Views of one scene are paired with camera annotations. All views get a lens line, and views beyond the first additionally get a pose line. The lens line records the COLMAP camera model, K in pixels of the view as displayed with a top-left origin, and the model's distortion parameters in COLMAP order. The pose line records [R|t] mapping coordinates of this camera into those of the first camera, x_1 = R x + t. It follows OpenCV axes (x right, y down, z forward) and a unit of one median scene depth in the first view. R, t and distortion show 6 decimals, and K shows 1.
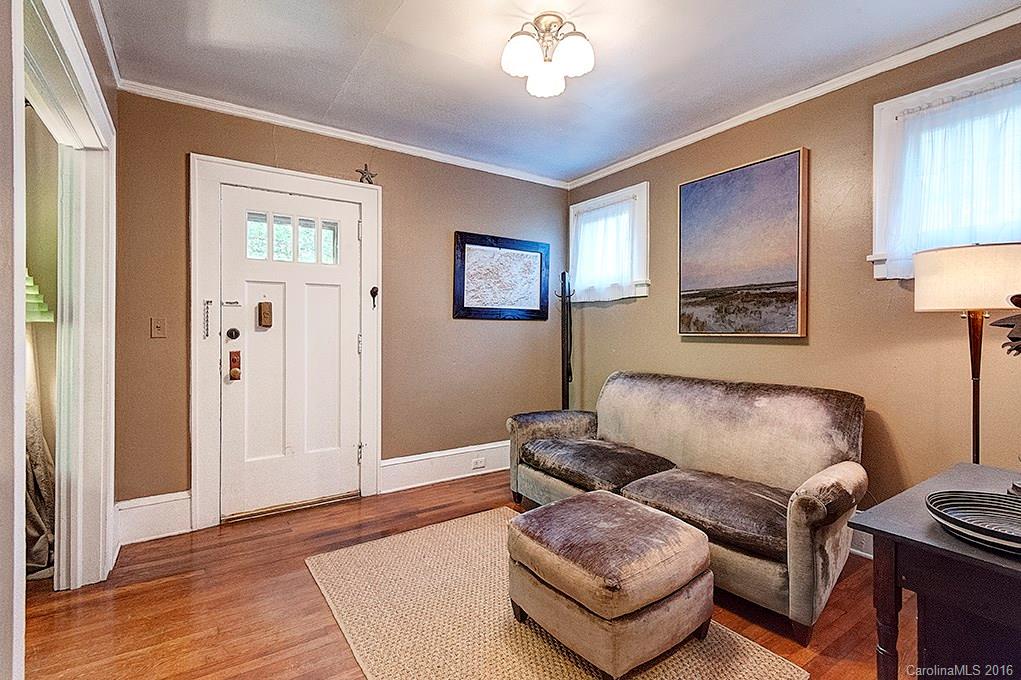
lens RADIAL K [[471.6, 0, 510.5], [0, 471.6, 340.0], [0, 0, 1]] dist [0.023595, -0.016167]
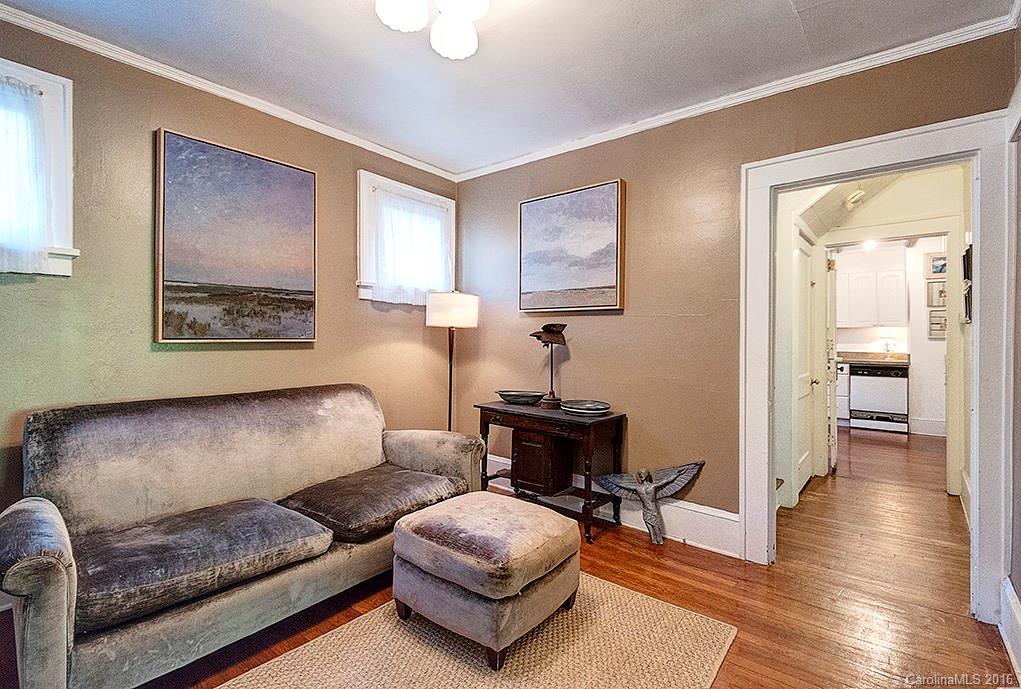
lens RADIAL K [[464.6, 0, 510.5], [0, 464.6, 344.5], [0, 0, 1]] dist [0.000535, -0.000157]
pose [[-0.289885, -0.021523, 0.956819, -0.518047], [0.008651, 0.999647, 0.025107, -0.021476], [-0.957022, 0.015556, -0.289597, 0.793411]]
